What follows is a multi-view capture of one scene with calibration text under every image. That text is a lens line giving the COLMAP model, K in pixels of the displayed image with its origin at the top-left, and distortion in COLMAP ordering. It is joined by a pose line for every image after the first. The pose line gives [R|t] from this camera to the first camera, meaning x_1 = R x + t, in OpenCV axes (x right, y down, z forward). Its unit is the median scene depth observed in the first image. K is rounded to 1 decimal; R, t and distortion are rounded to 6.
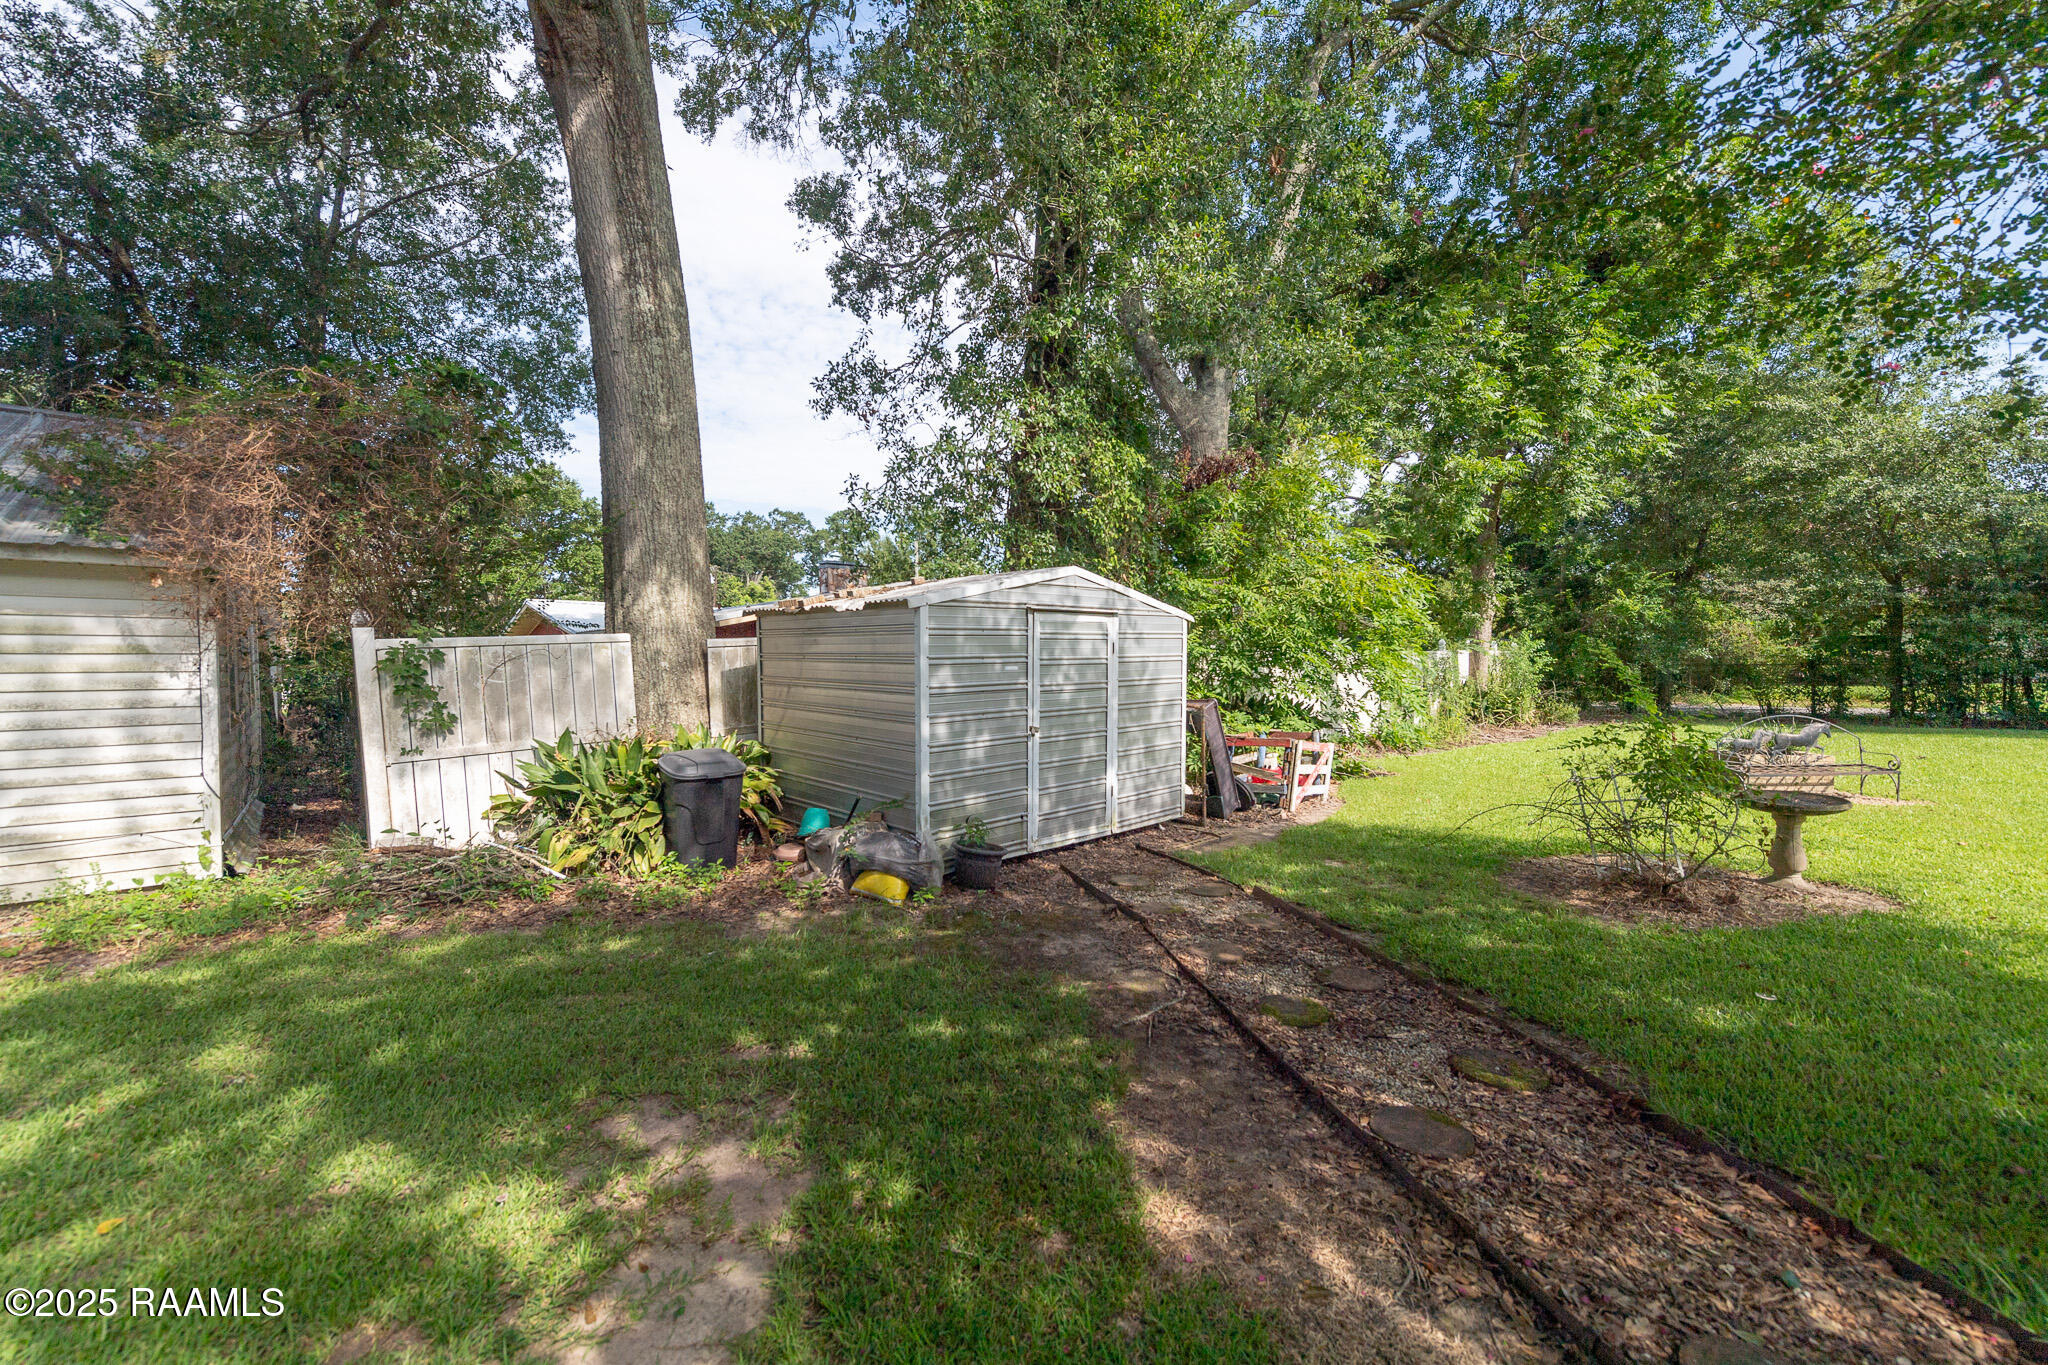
lens RADIAL K [[805.8, 0, 1019.0], [0, 805.8, 679.0], [0, 0, 1]] dist [0.006228, -0.000432]
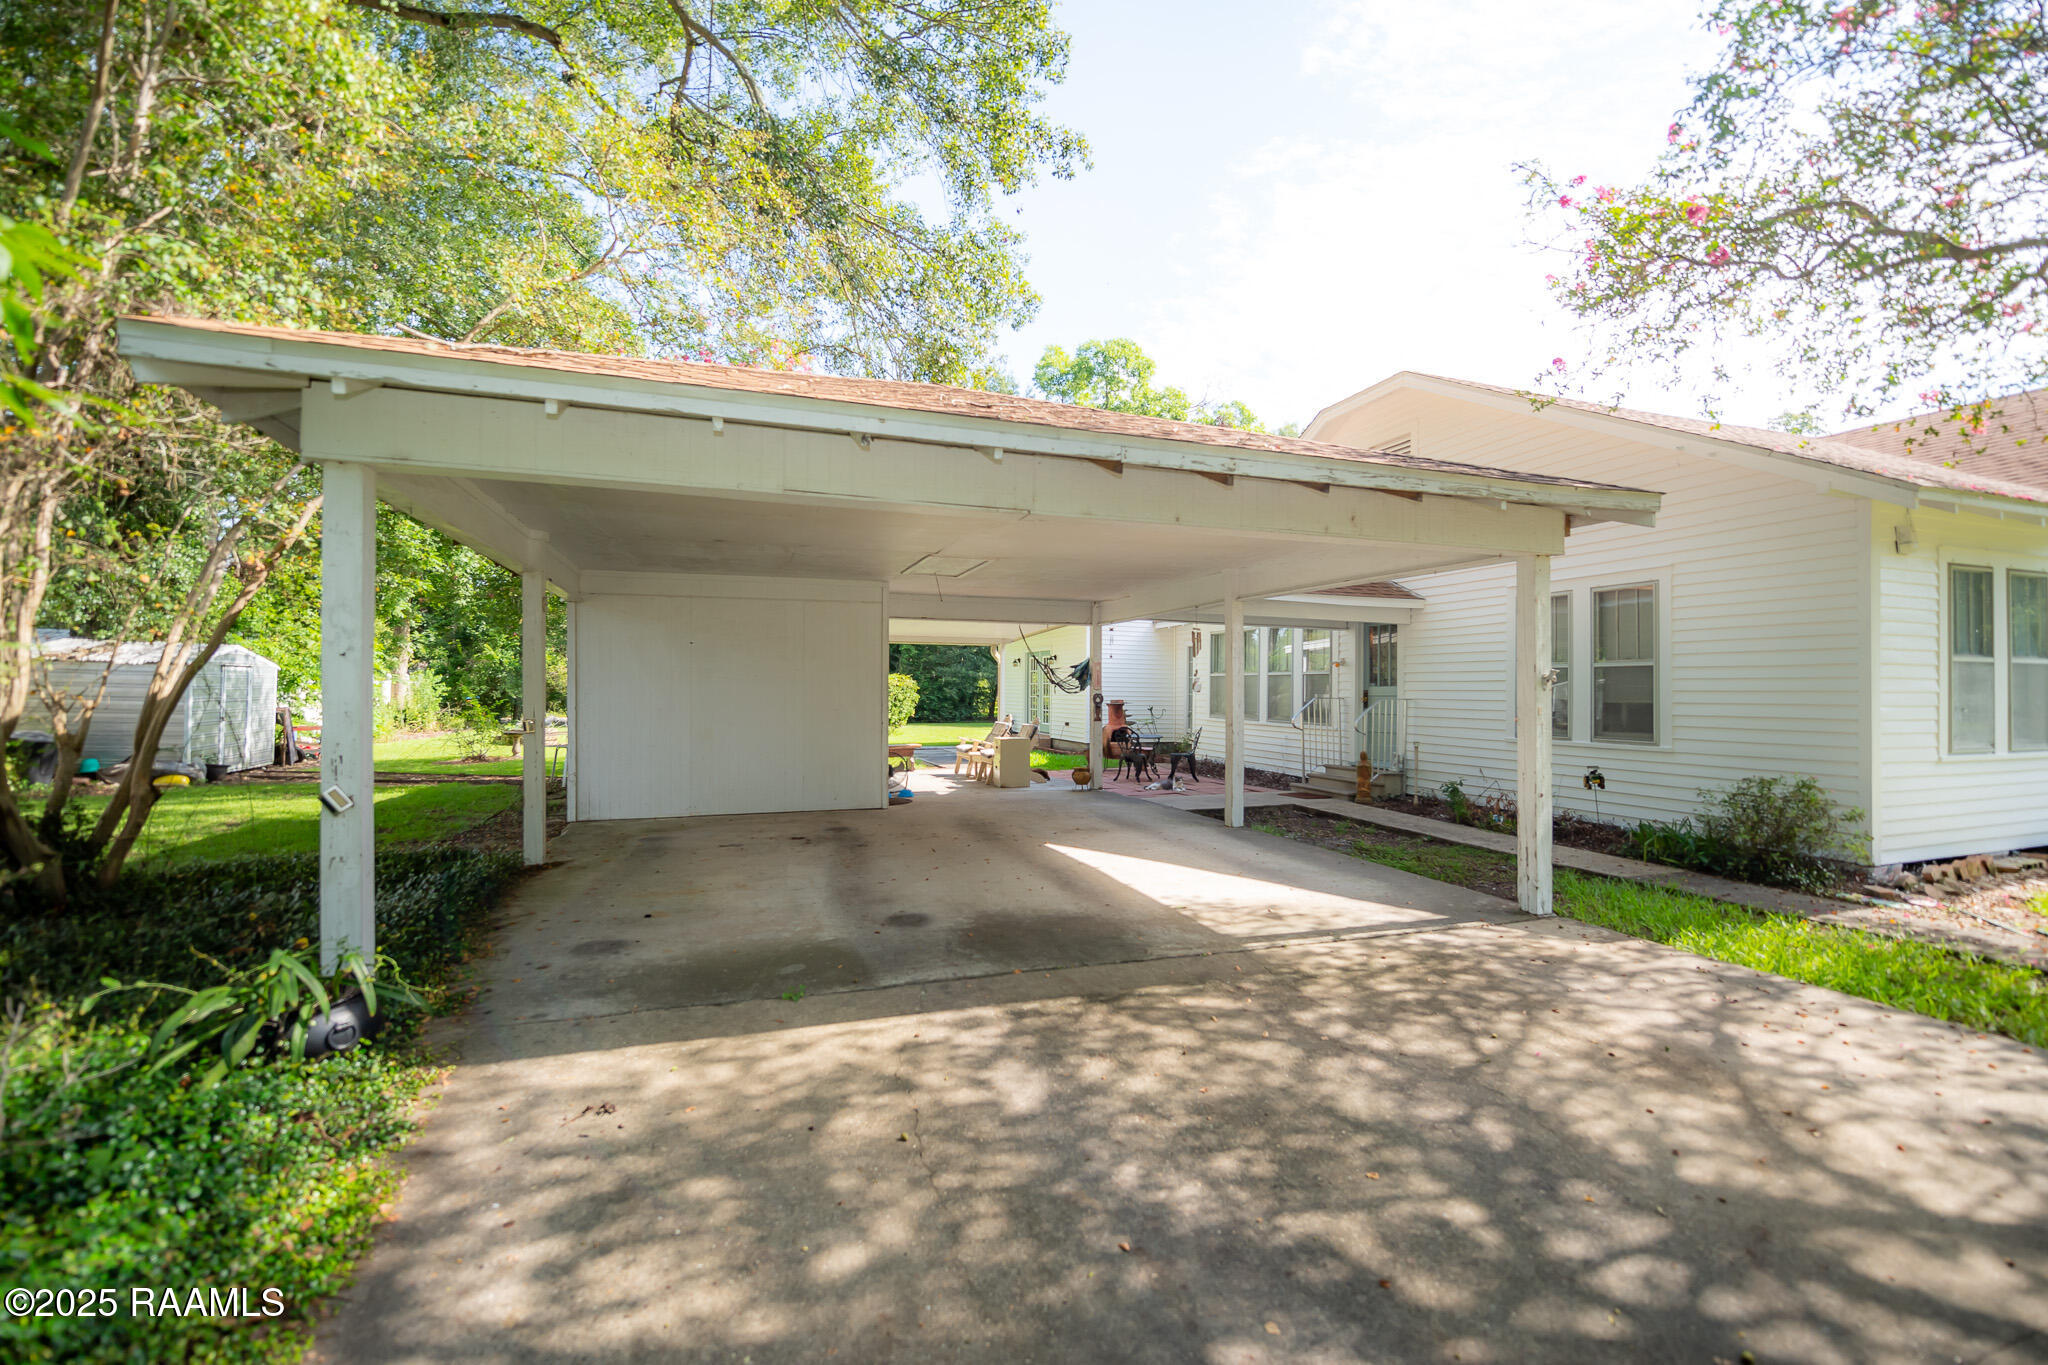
lens RADIAL K [[805.8, 0, 1019.0], [0, 805.8, 679.0], [0, 0, 1]] dist [0.006228, -0.000432]
pose [[0.353345, 0.006665, 0.935469, -0.415474], [0.029785, 0.999387, -0.018371, 0.020461], [-0.935019, 0.034355, 0.352930, -0.590164]]
